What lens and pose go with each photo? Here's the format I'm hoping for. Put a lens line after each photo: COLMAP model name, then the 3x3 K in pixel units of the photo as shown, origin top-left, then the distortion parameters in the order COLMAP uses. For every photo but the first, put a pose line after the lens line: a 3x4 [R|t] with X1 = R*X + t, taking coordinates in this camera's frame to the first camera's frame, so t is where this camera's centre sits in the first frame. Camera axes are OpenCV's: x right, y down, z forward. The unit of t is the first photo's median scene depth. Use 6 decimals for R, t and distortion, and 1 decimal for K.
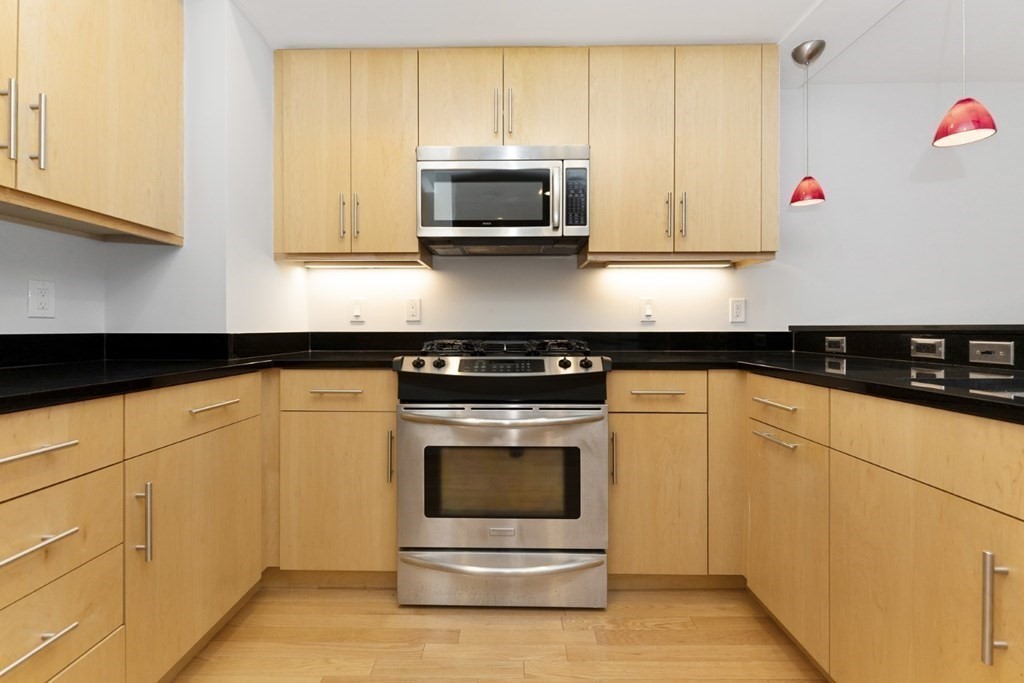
lens RADIAL K [[410.7, 0, 504.2], [0, 410.7, 322.9], [0, 0, 1]] dist [0.000503, -0.000038]
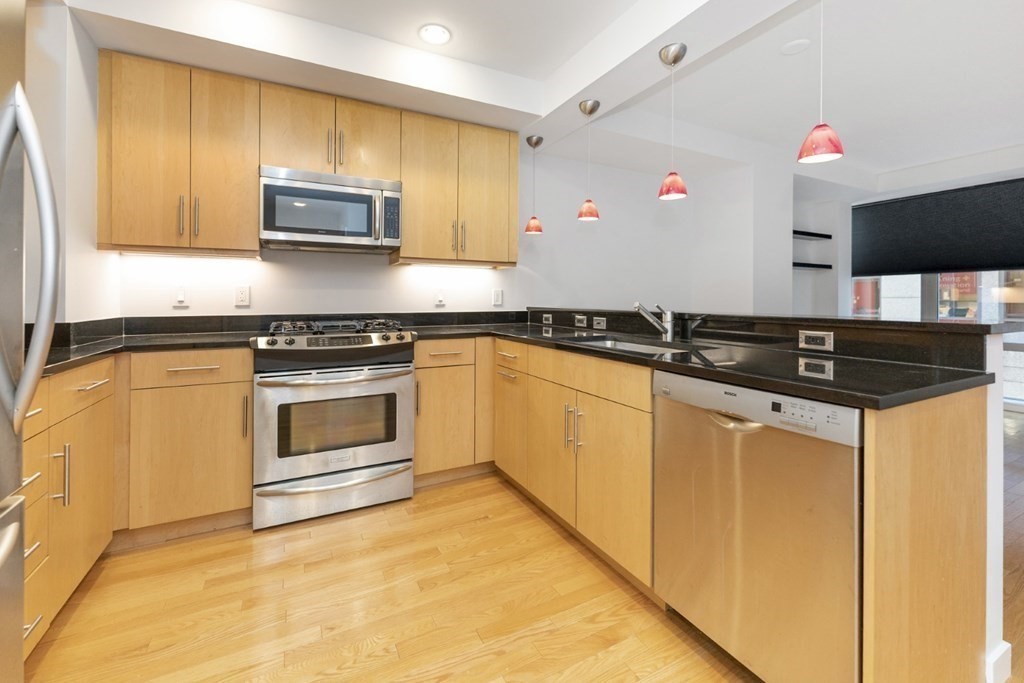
lens RADIAL K [[422.6, 0, 508.8], [0, 422.6, 294.5], [0, 0, 1]] dist [-0.000217, 0.000008]
pose [[0.878343, 0.005624, 0.477997, -0.181971], [-0.006826, 0.999976, 0.000777, -0.056088], [-0.477982, -0.003945, 0.878361, -0.515658]]
